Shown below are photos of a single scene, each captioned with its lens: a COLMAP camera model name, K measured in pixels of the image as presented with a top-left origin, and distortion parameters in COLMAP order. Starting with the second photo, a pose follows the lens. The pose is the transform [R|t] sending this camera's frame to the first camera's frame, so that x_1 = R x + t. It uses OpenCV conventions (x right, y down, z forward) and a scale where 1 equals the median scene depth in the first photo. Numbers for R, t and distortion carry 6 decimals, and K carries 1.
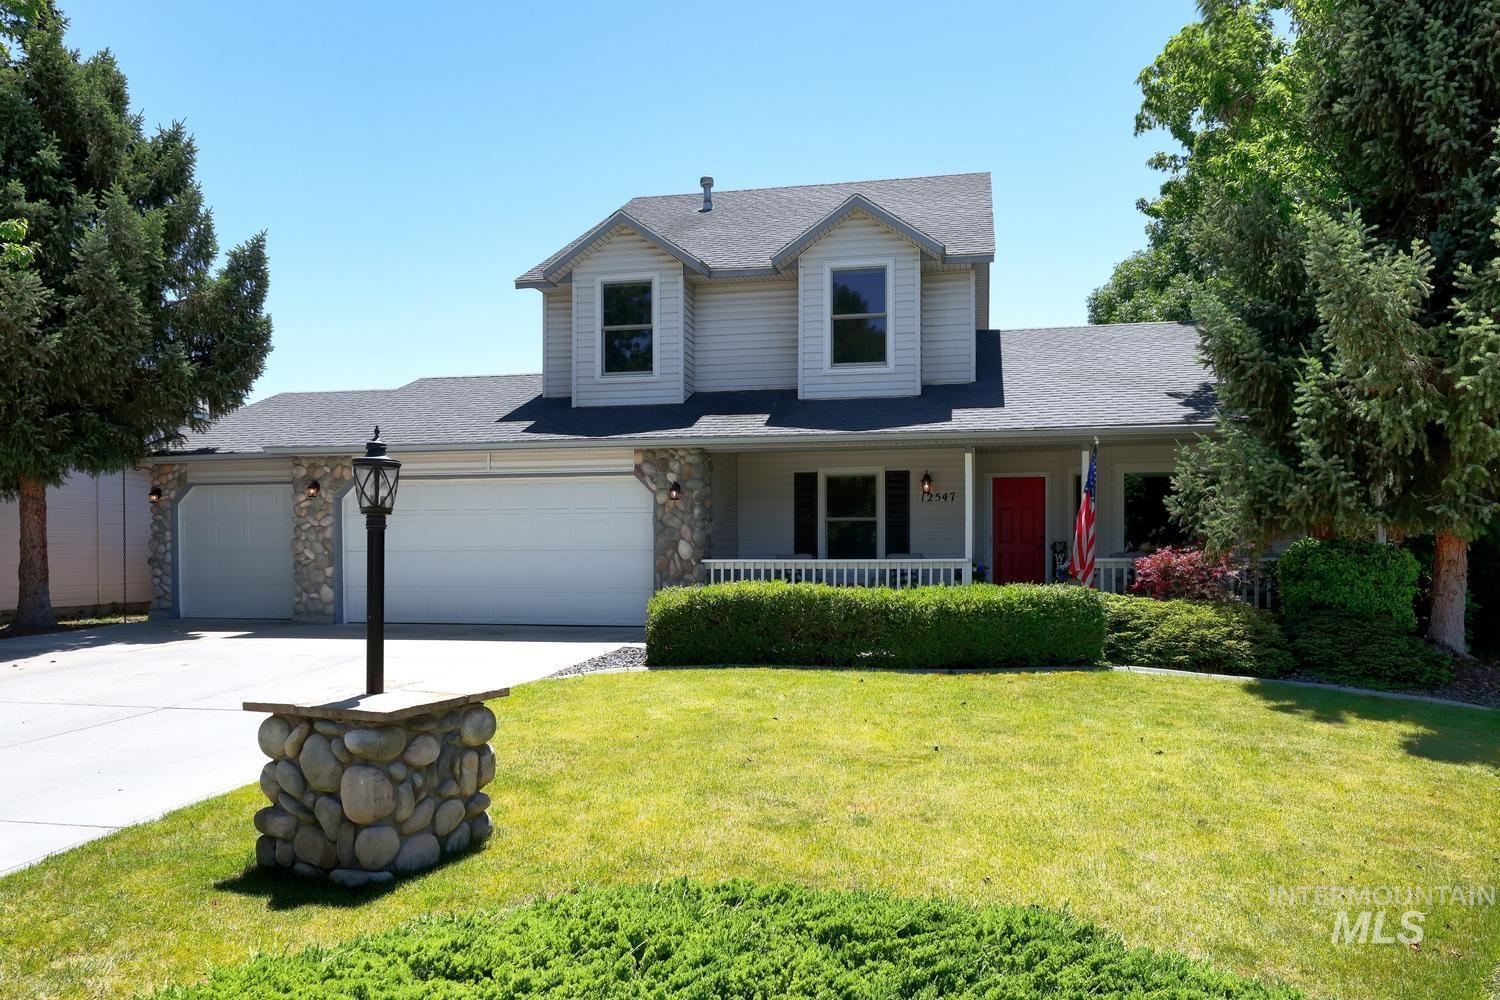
lens RADIAL K [[900.6, 0, 749.6], [0, 900.6, 509.1], [0, 0, 1]] dist [0.000669, 0.000259]
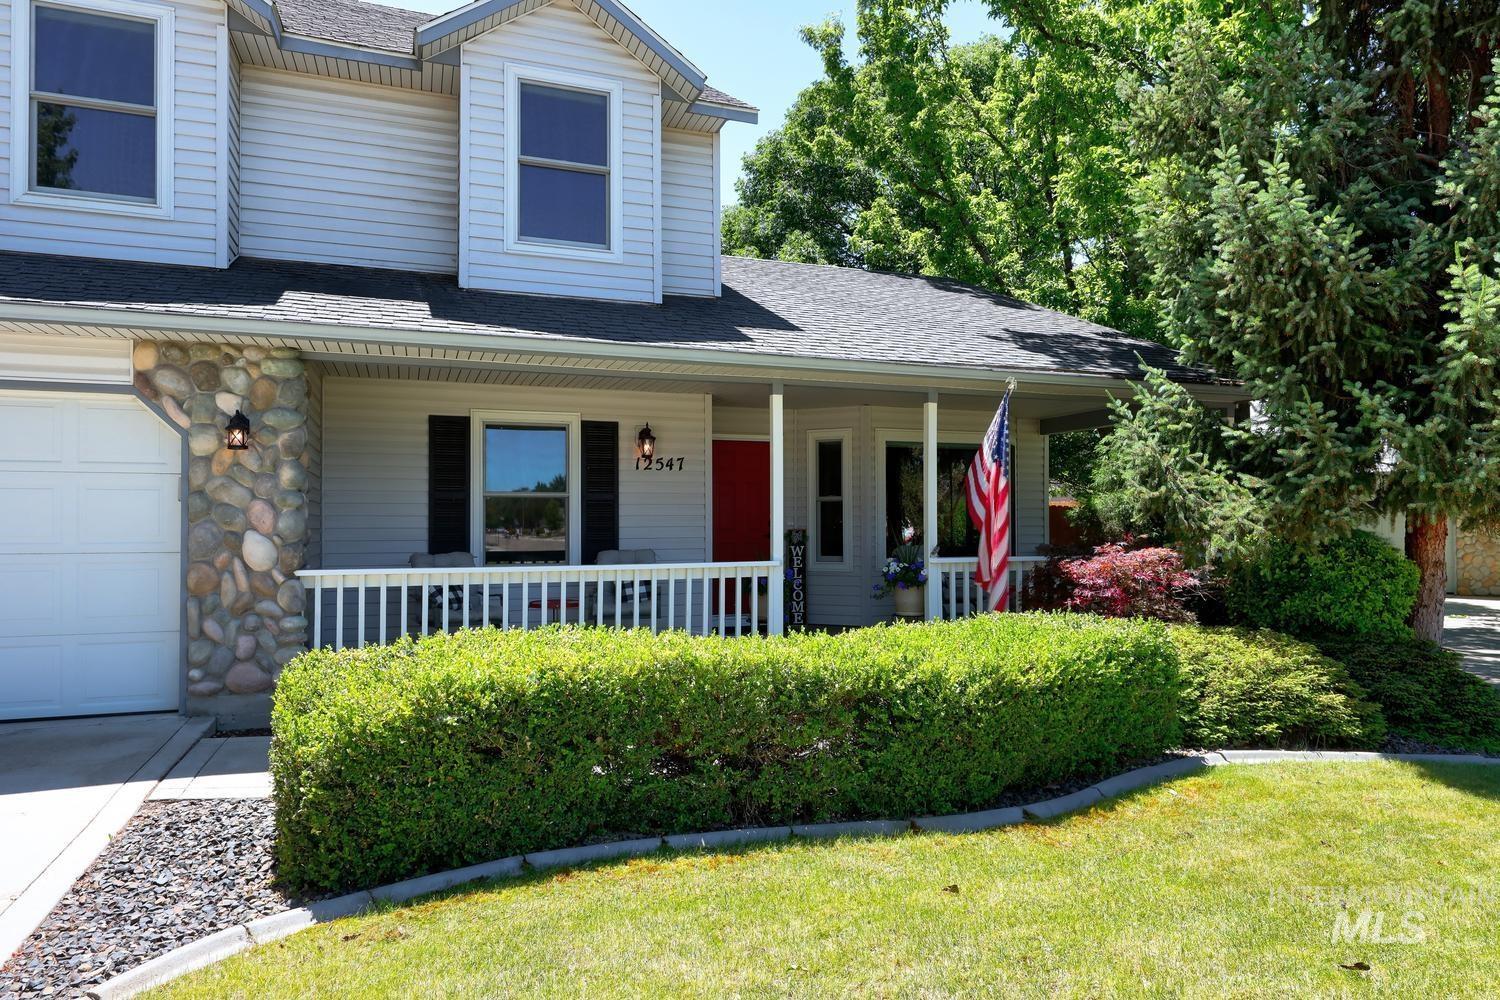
lens RADIAL K [[942.4, 0, 752.3], [0, 942.4, 496.0], [0, 0, 1]] dist [0.007680, 0.002192]
pose [[0.853465, 0.016589, 0.520885, -0.109381], [-0.022110, 0.999746, 0.004386, 0.006475], [-0.520680, -0.015260, 0.853615, 0.412904]]
